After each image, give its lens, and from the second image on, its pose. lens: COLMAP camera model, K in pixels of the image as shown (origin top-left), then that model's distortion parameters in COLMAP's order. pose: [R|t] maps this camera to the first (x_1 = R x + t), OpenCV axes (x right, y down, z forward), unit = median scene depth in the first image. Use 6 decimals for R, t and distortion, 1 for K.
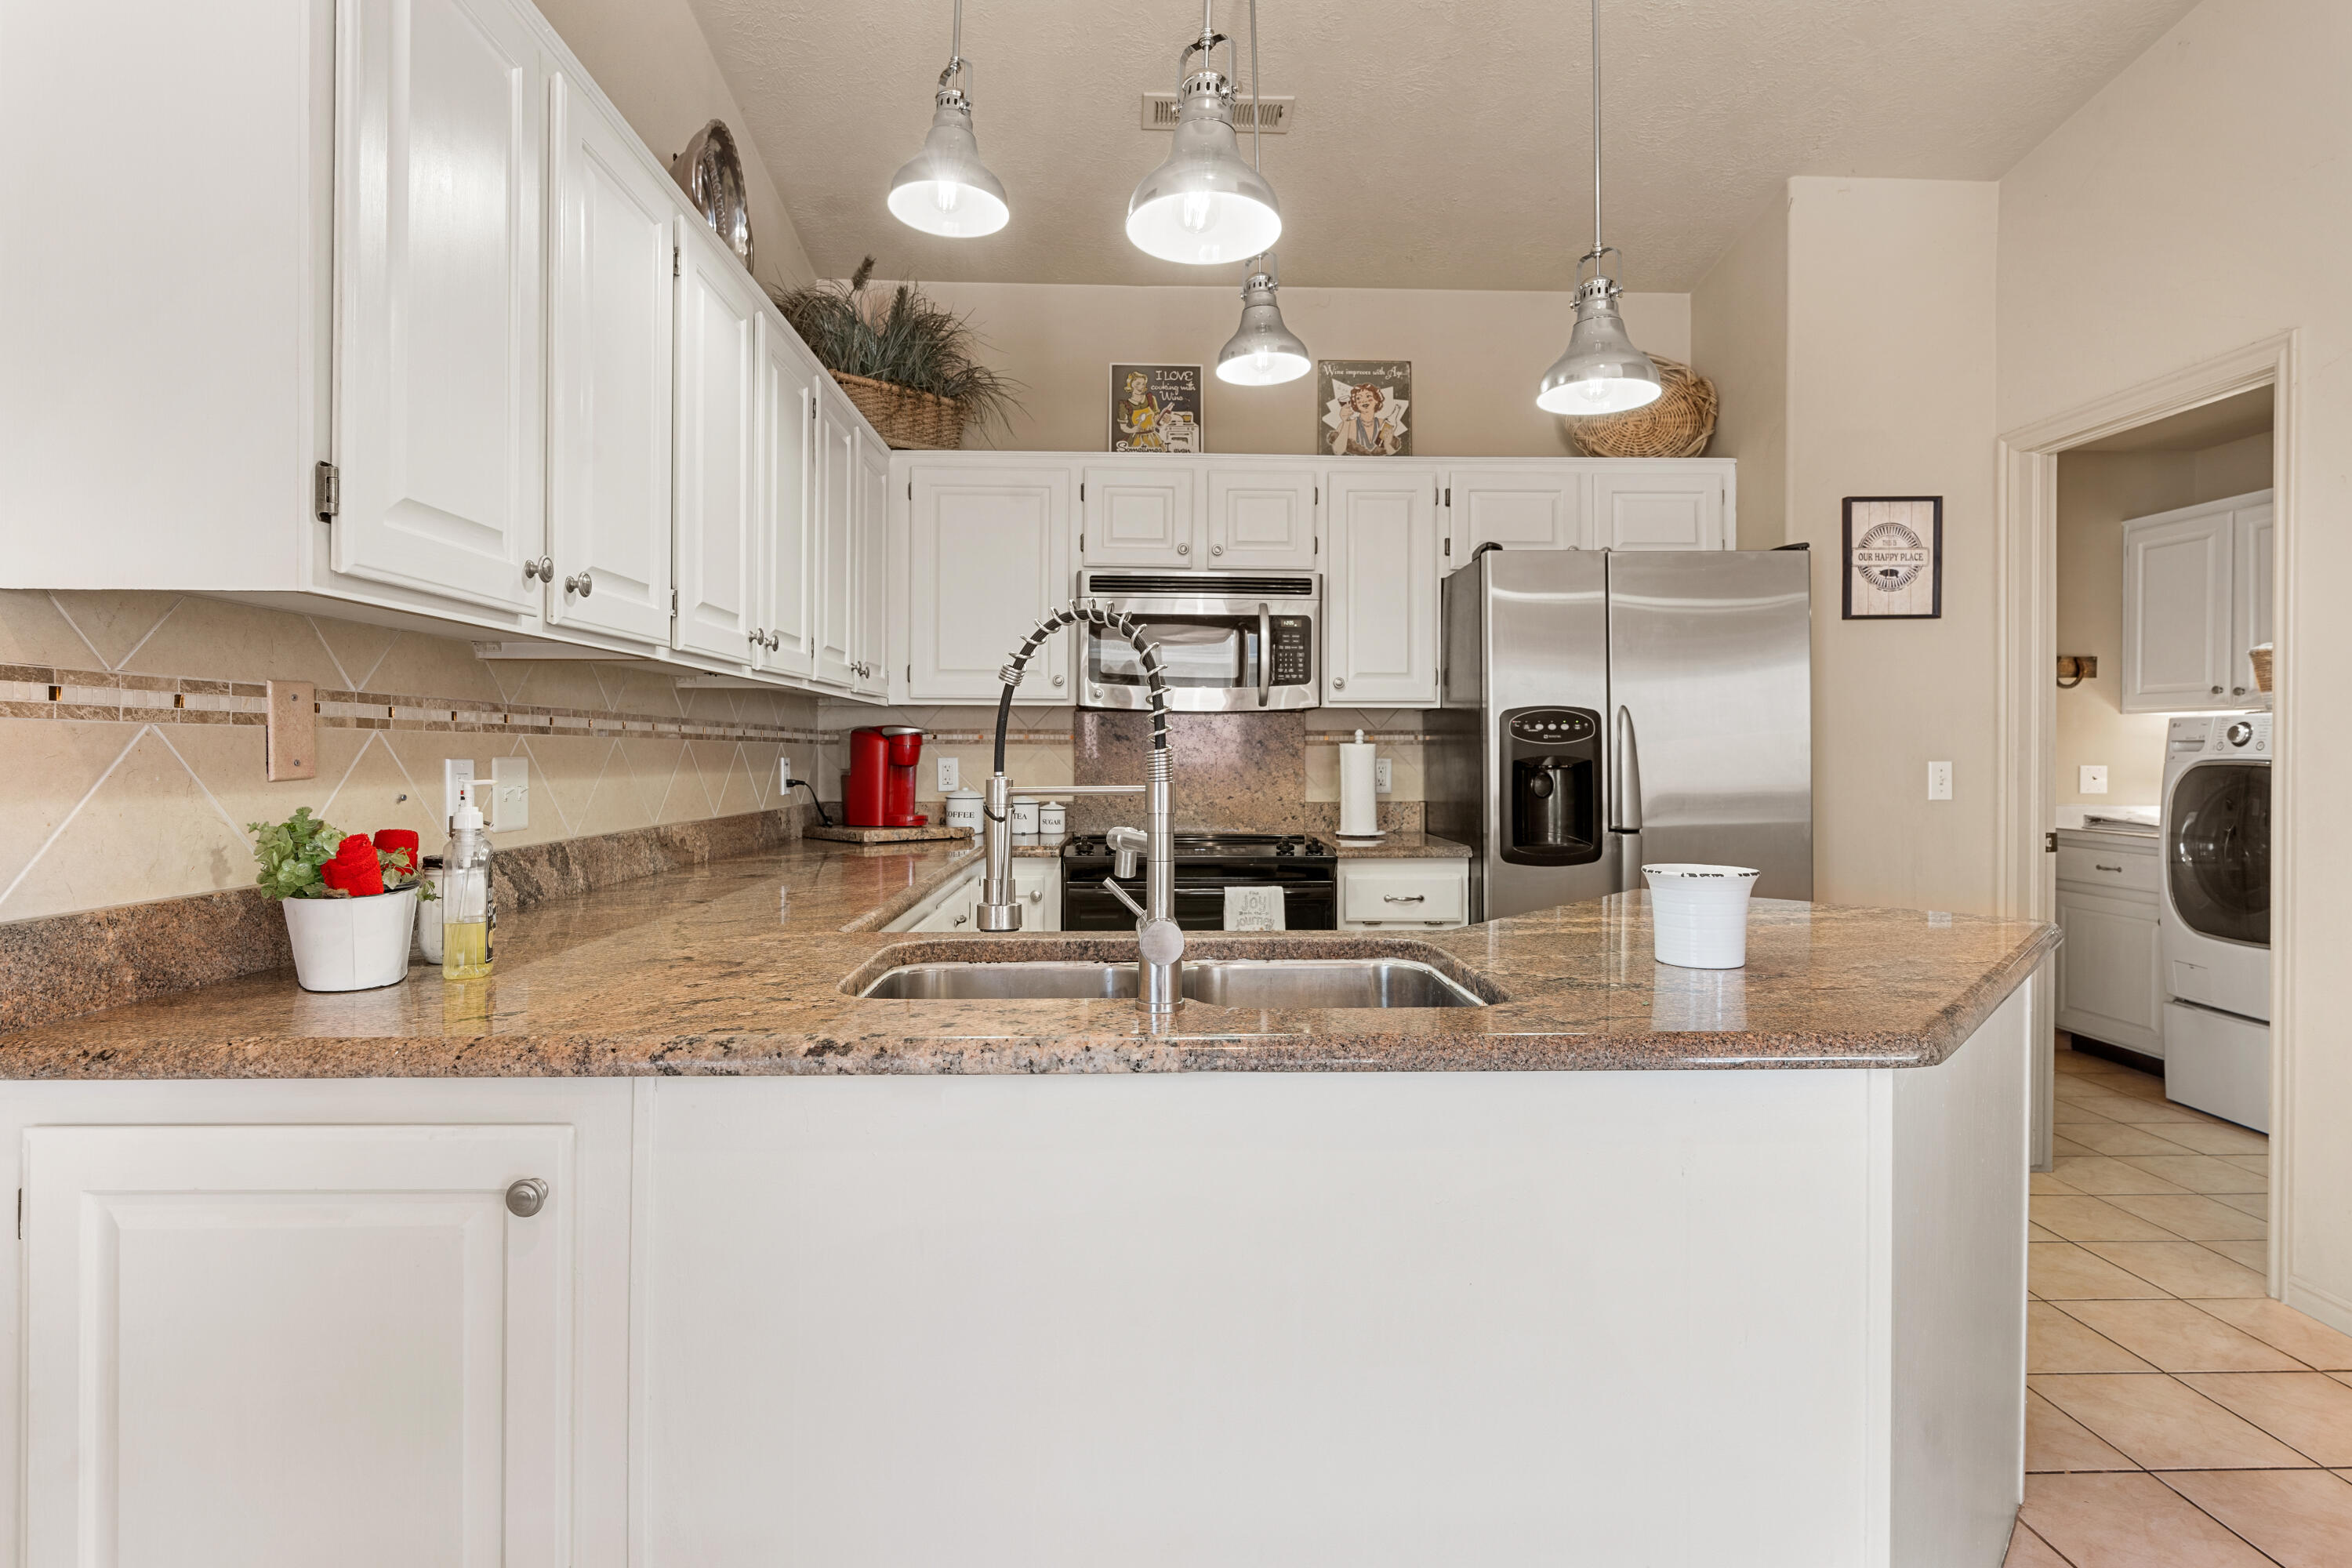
lens RADIAL K [[1226.4, 0, 1178.5], [0, 1226.4, 750.9], [0, 0, 1]] dist [-0.000323, -0.000024]
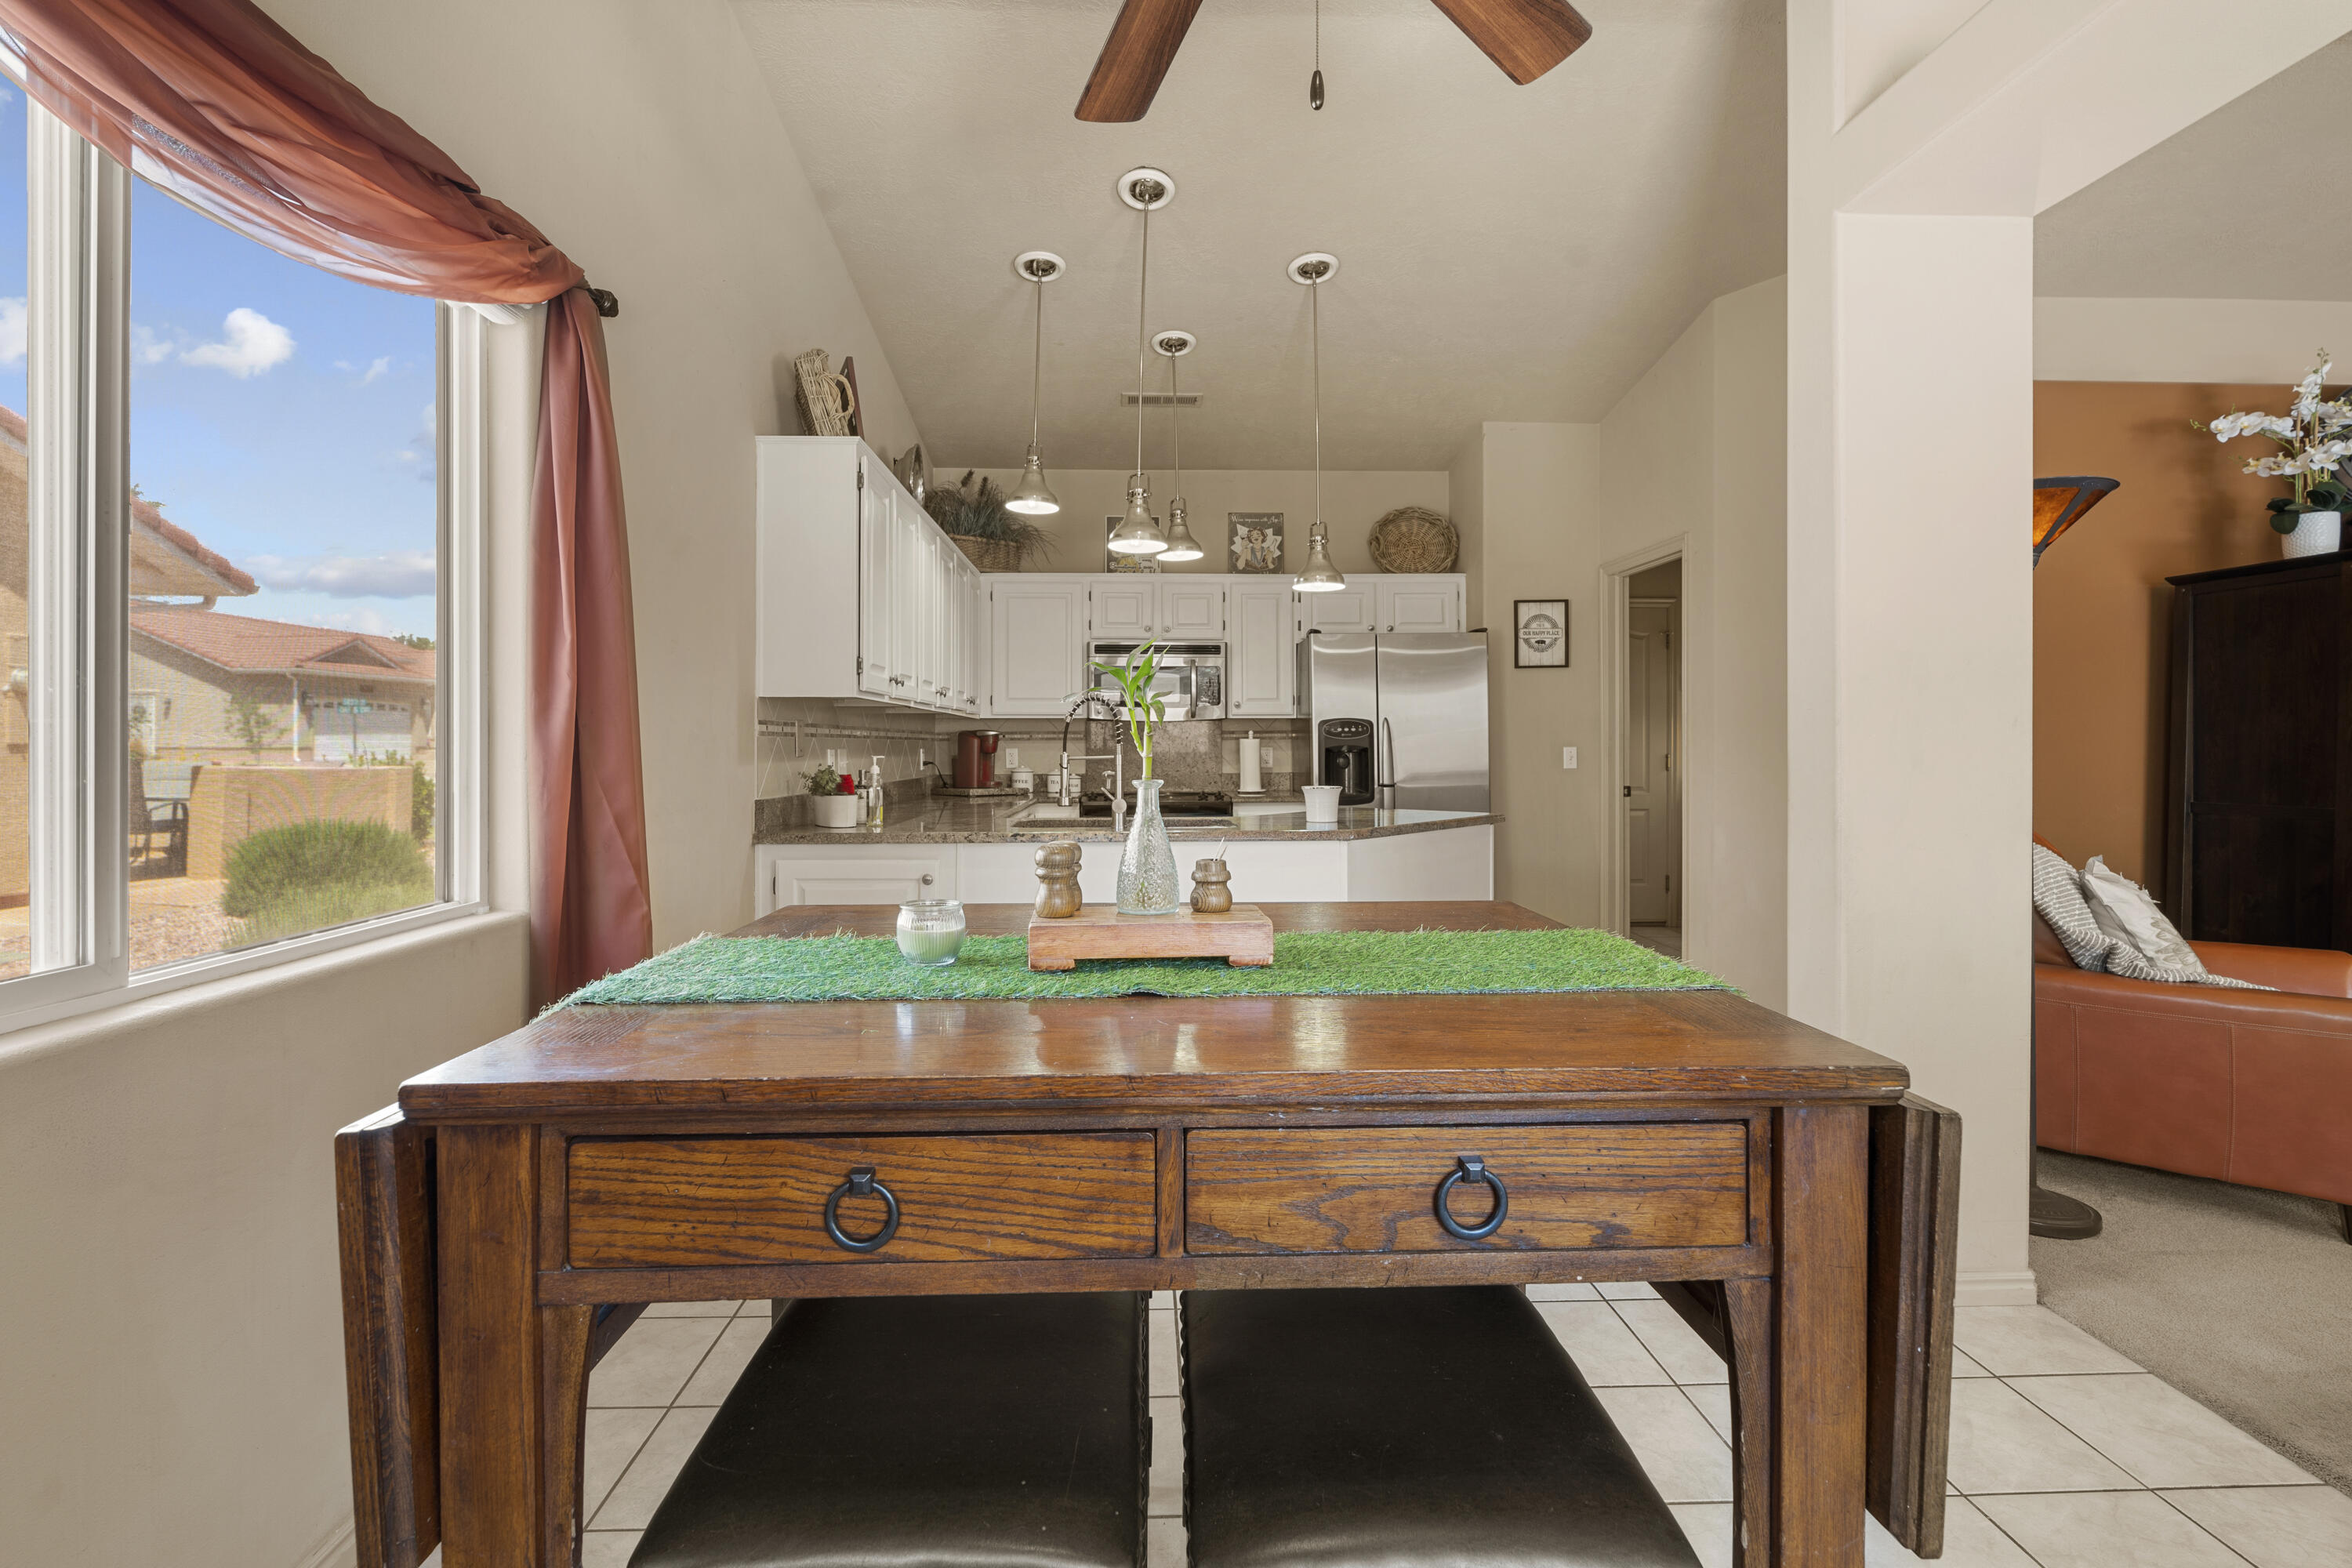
lens RADIAL K [[1093.5, 0, 1183.3], [0, 1093.5, 708.3], [0, 0, 1]] dist [-0.002075, 0.000301]
pose [[0.999918, -0.005800, 0.011458, 0.037388], [0.006165, 0.999465, -0.032113, -0.000150], [-0.011265, 0.032181, 0.999419, -0.574707]]
